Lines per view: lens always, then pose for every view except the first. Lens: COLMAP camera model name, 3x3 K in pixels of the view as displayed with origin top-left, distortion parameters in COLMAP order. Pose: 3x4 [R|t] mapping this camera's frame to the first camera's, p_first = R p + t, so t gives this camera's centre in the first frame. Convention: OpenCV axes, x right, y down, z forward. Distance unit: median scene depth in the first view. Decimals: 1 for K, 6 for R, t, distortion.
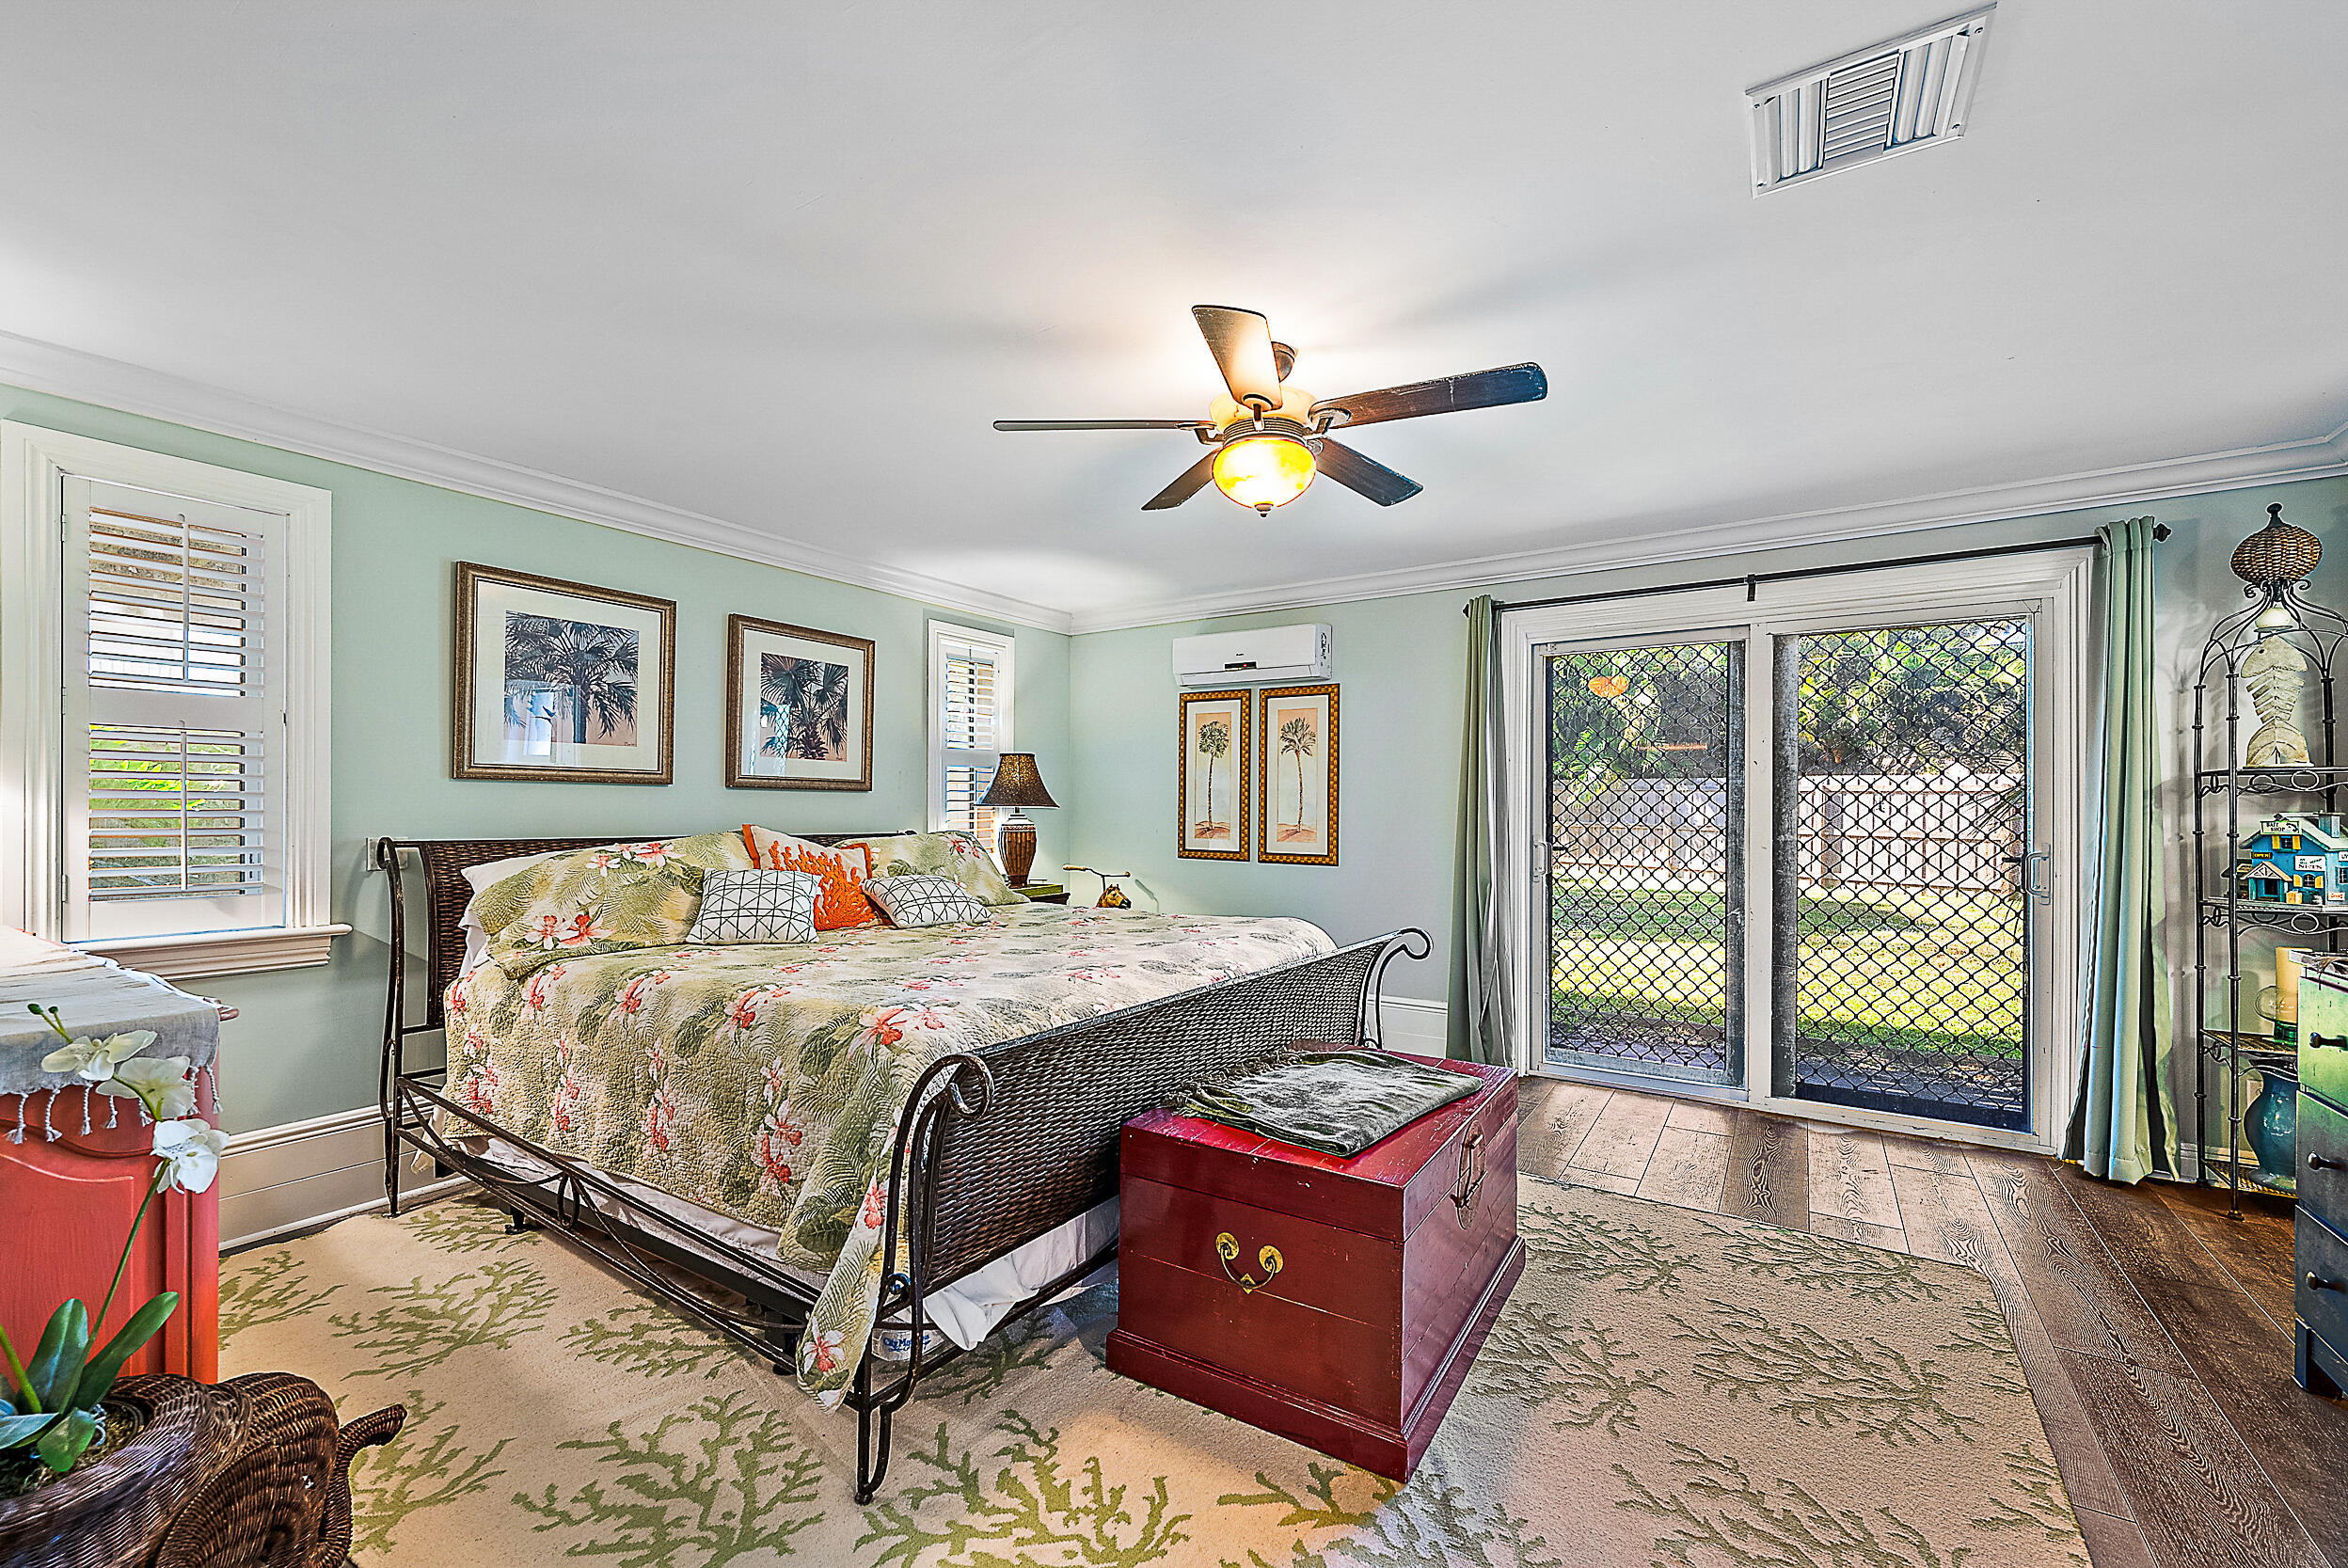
lens RADIAL K [[939.5, 0, 1174.5], [0, 939.5, 774.2], [0, 0, 1]] dist [-0.000715, -0.000008]
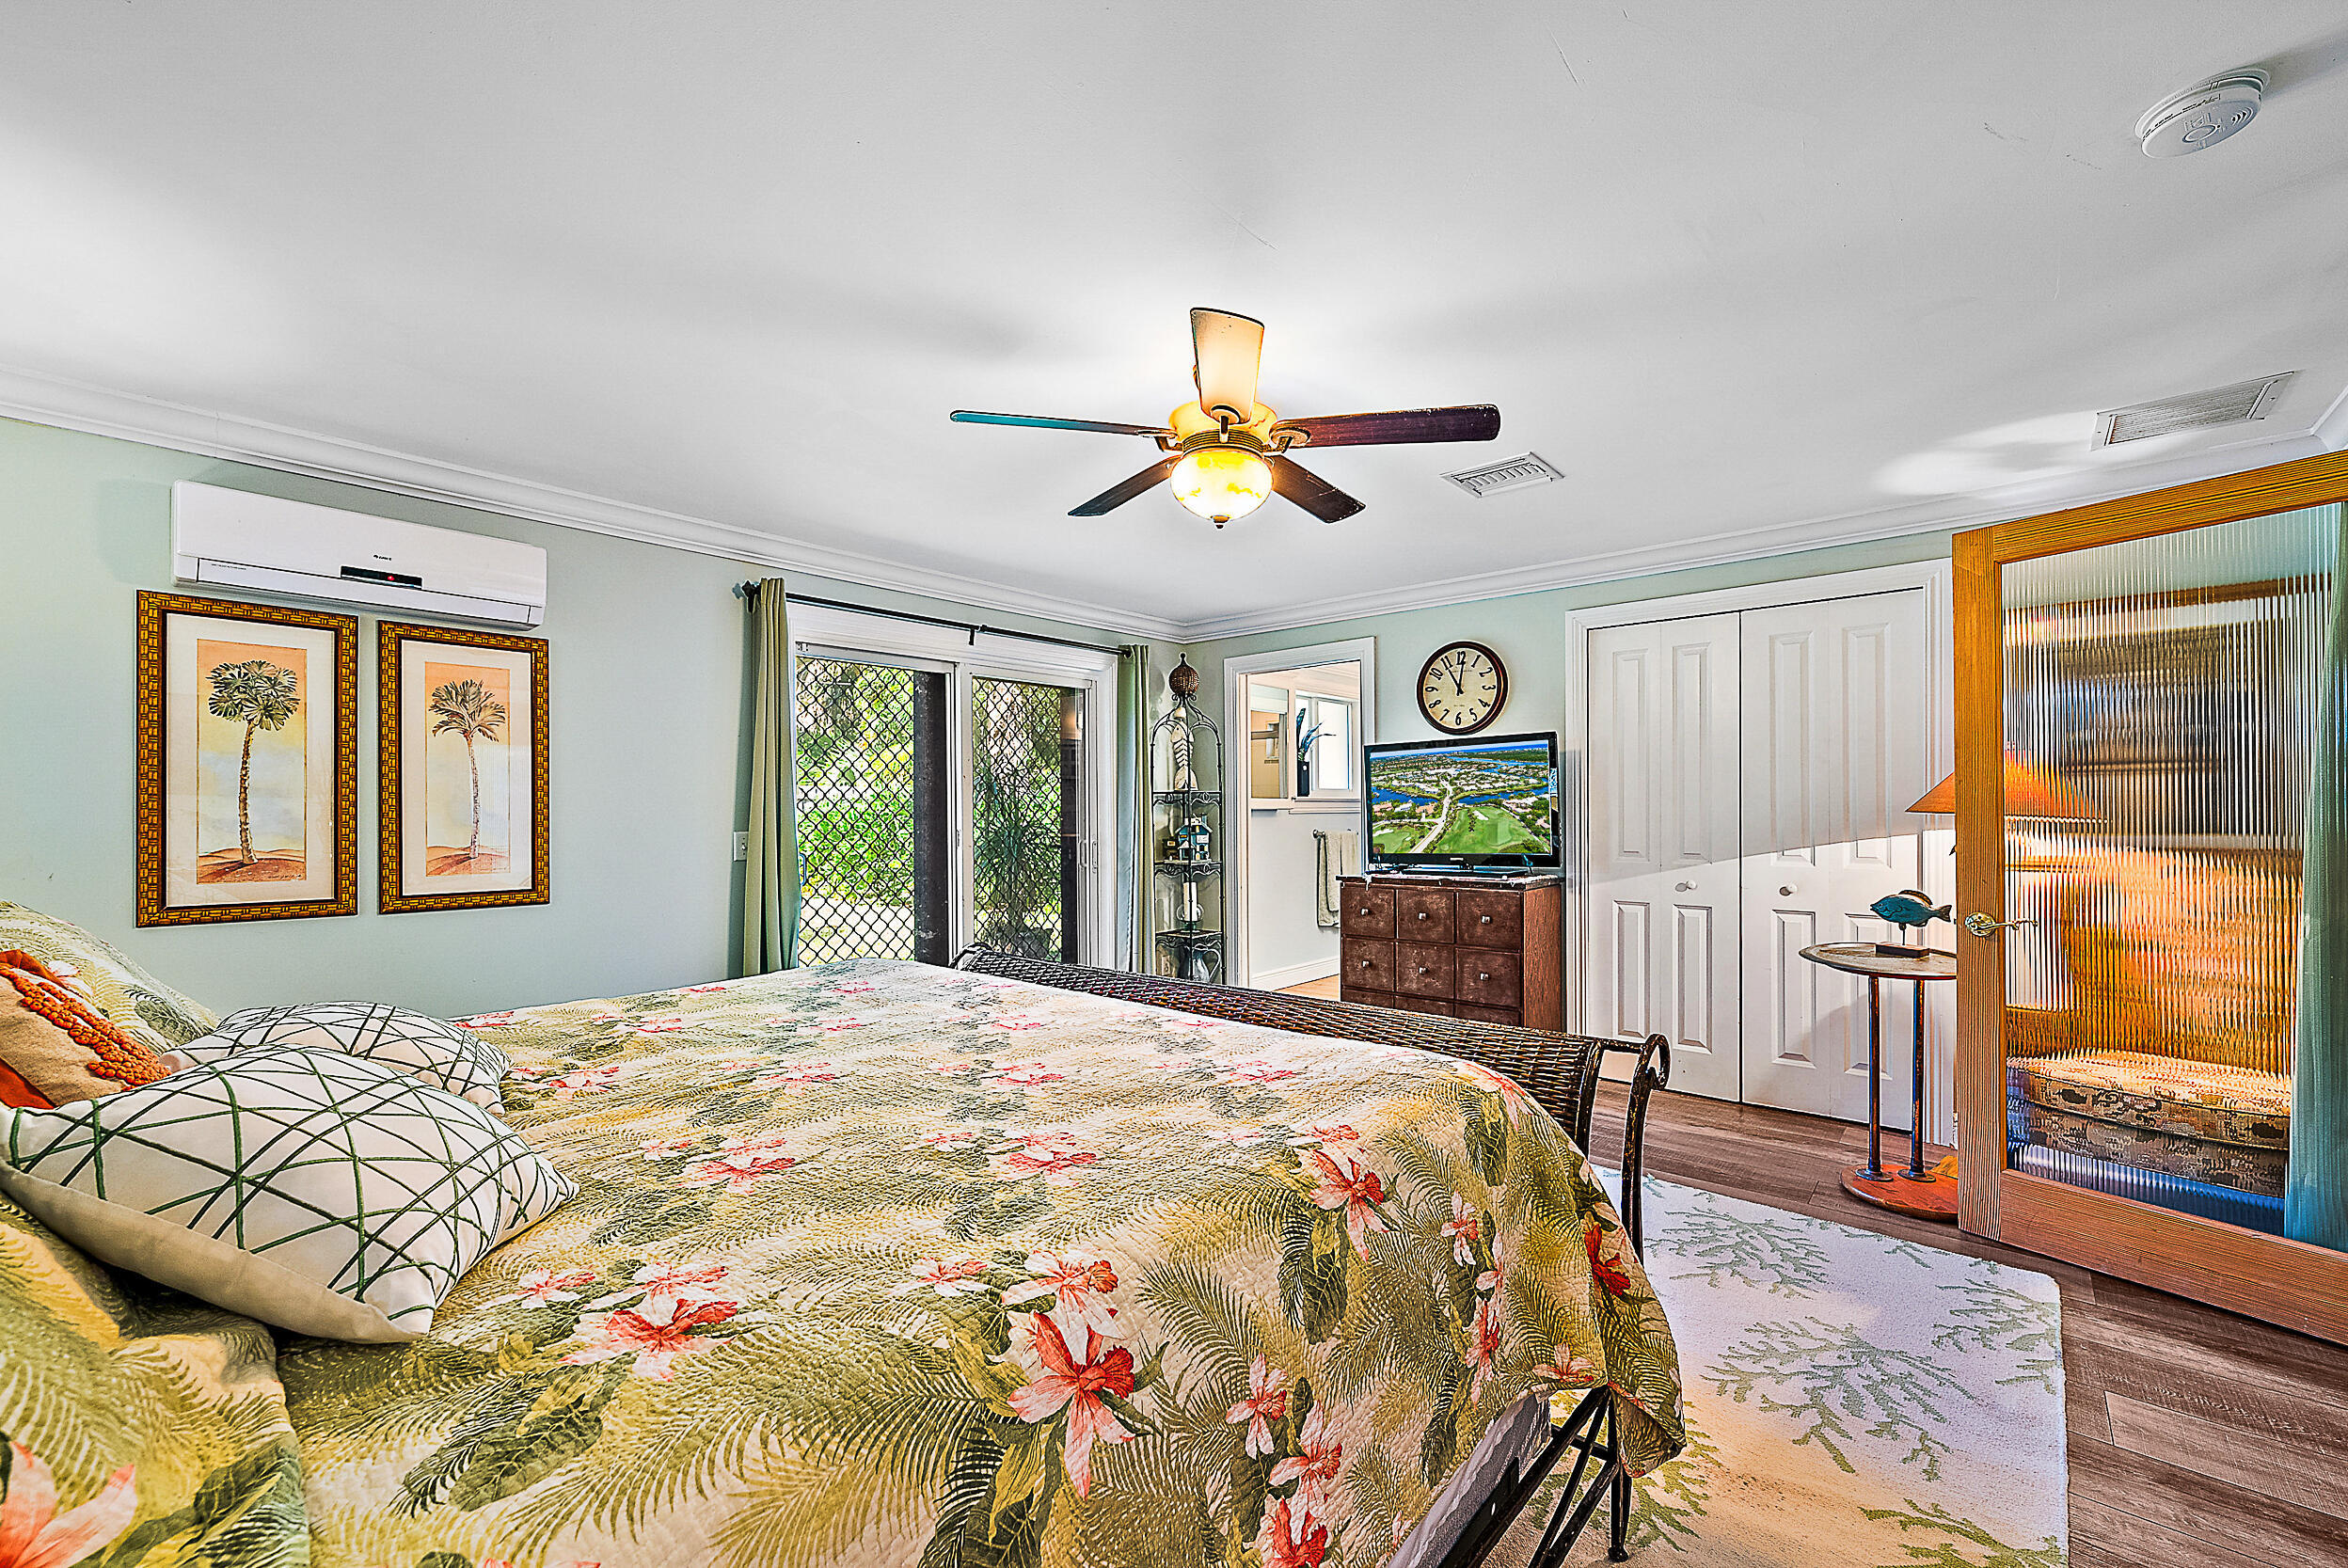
lens RADIAL K [[947.4, 0, 1174.0], [0, 947.4, 784.0], [0, 0, 1]] dist [-0.001647, -0.000040]
pose [[0.143483, 0.022943, 0.989387, -0.446530], [-0.027570, 0.999436, -0.019178, 0.010179], [-0.989269, -0.024526, 0.144035, 0.438955]]
